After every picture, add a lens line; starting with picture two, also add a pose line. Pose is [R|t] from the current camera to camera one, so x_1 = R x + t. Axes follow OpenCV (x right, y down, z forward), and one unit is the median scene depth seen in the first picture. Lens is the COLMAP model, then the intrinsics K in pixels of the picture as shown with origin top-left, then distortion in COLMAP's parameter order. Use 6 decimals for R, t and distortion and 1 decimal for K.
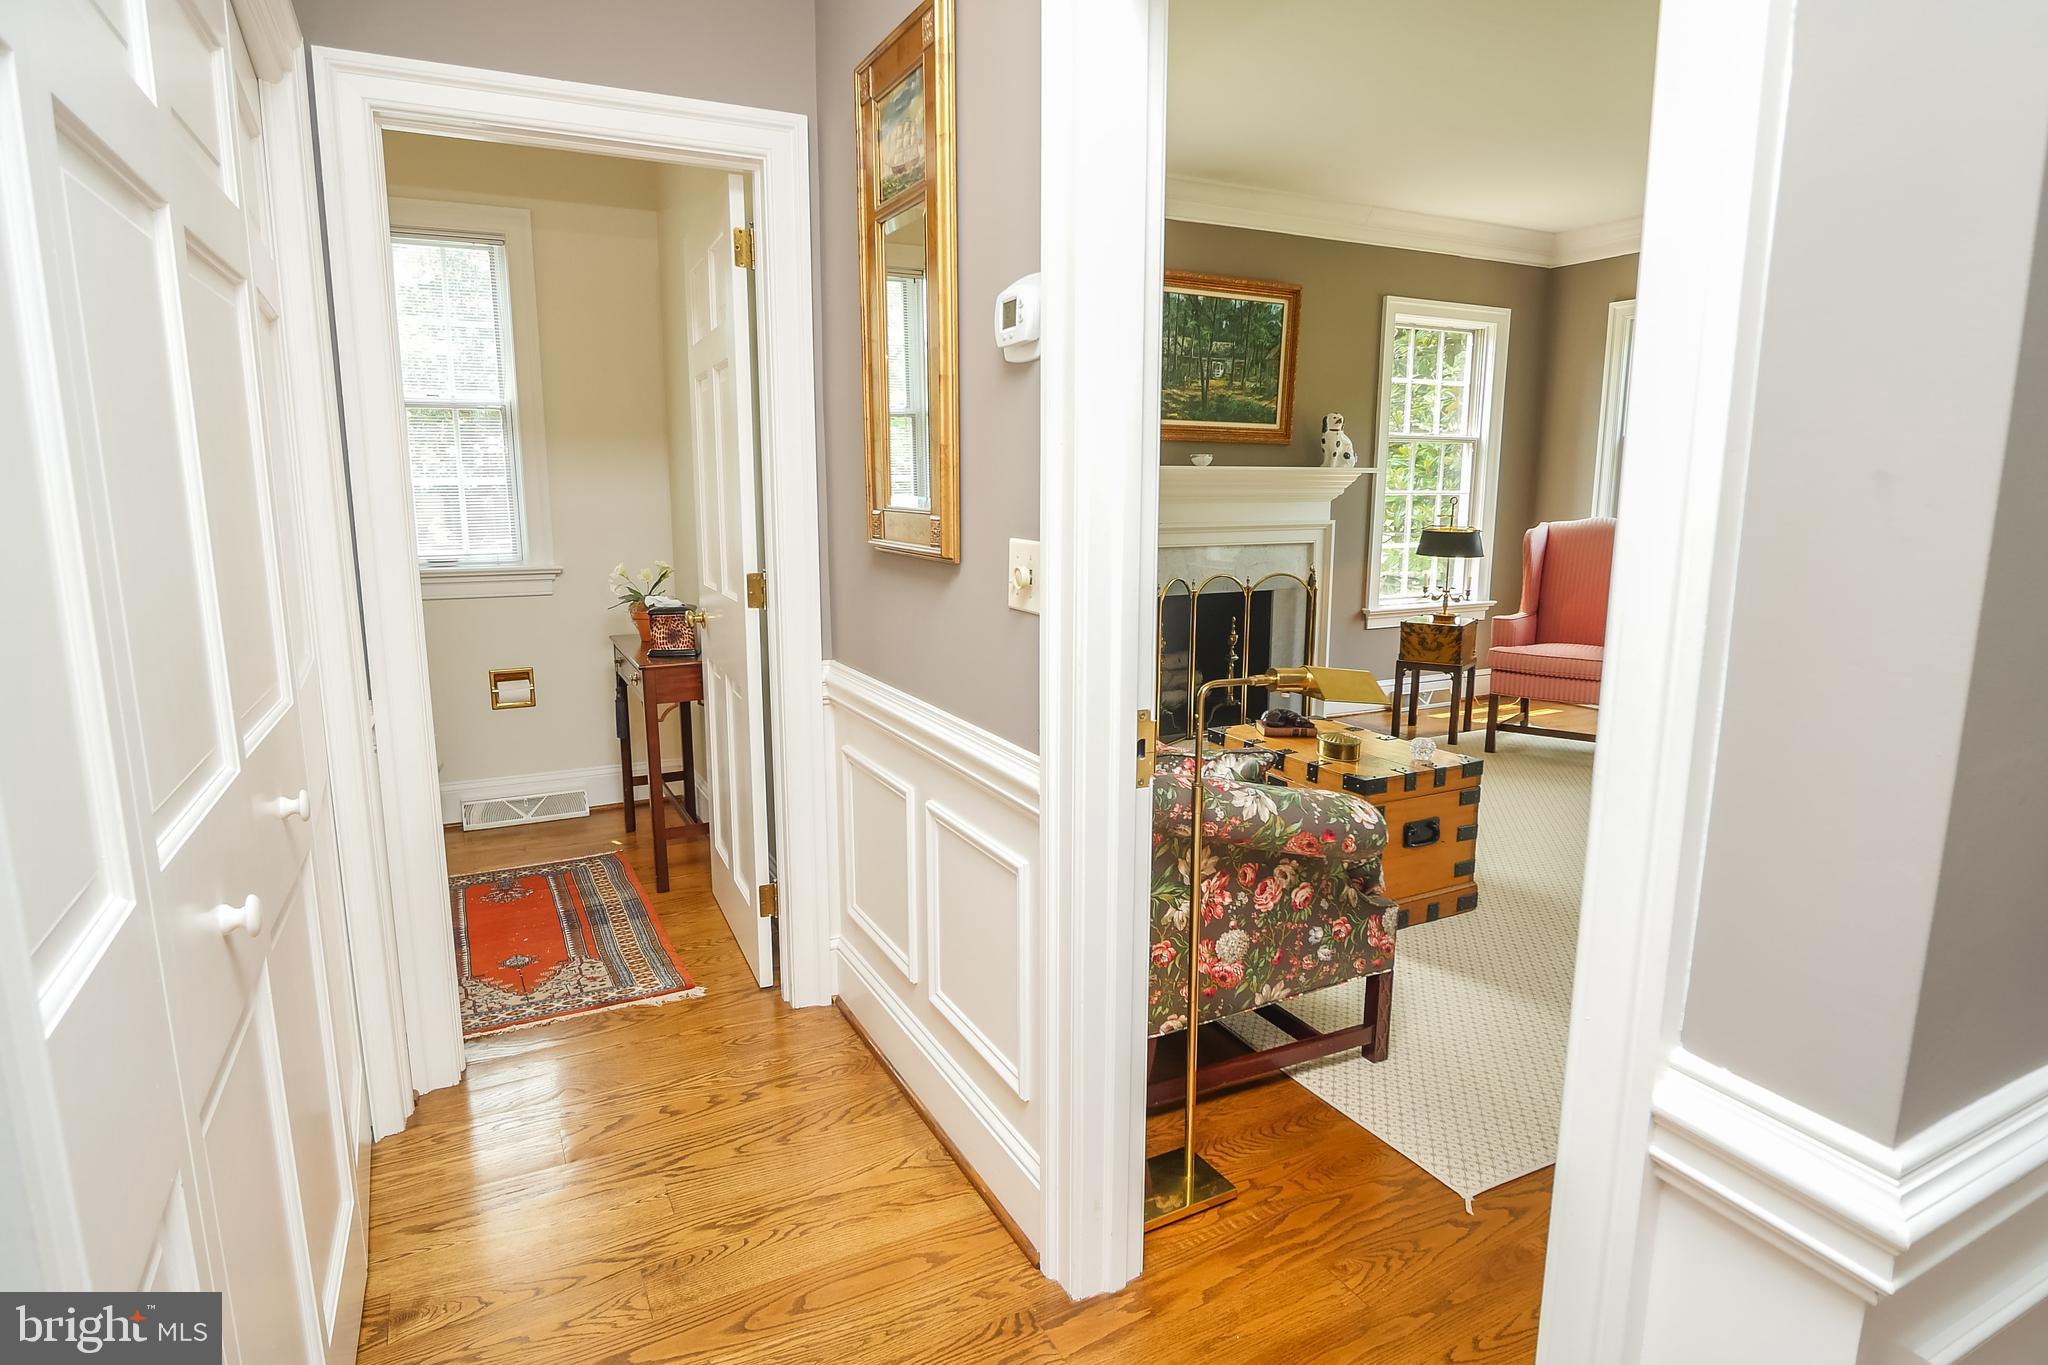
lens RADIAL K [[1113.8, 0, 1016.4], [0, 1113.8, 680.7], [0, 0, 1]] dist [-0.021312, -0.006326]
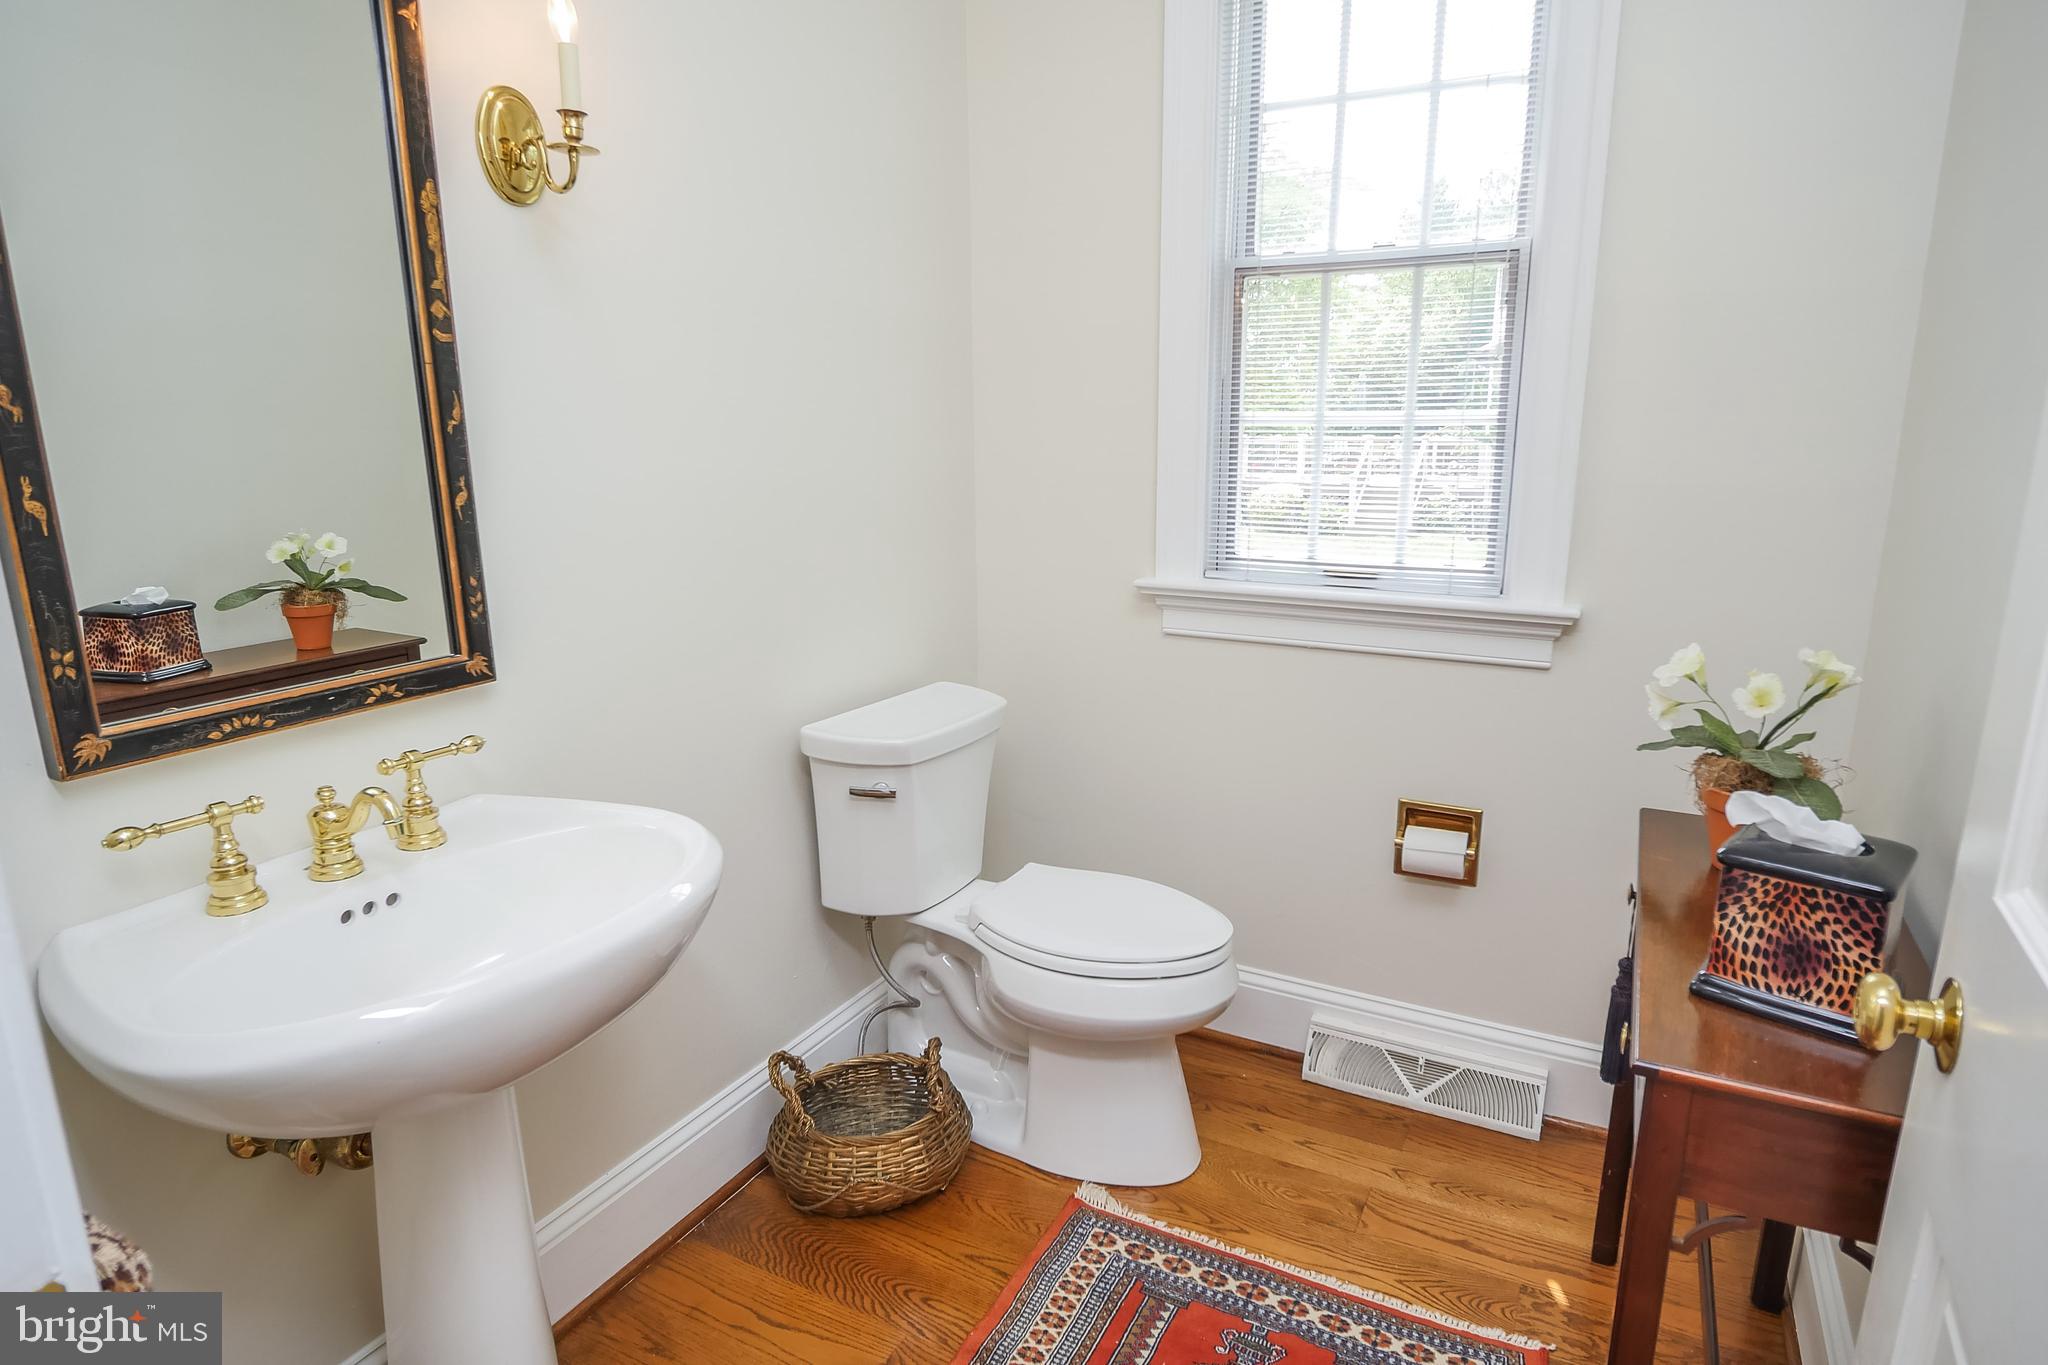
lens RADIAL K [[1113.8, 0, 1022.3], [0, 1113.8, 670.5], [0, 0, 1]] dist [-0.021312, -0.006326]
pose [[0.561186, 0.168743, -0.810306, -0.223008], [-0.139721, 0.984261, 0.108203, -0.125581], [0.815812, 0.052495, 0.575930, 0.735075]]
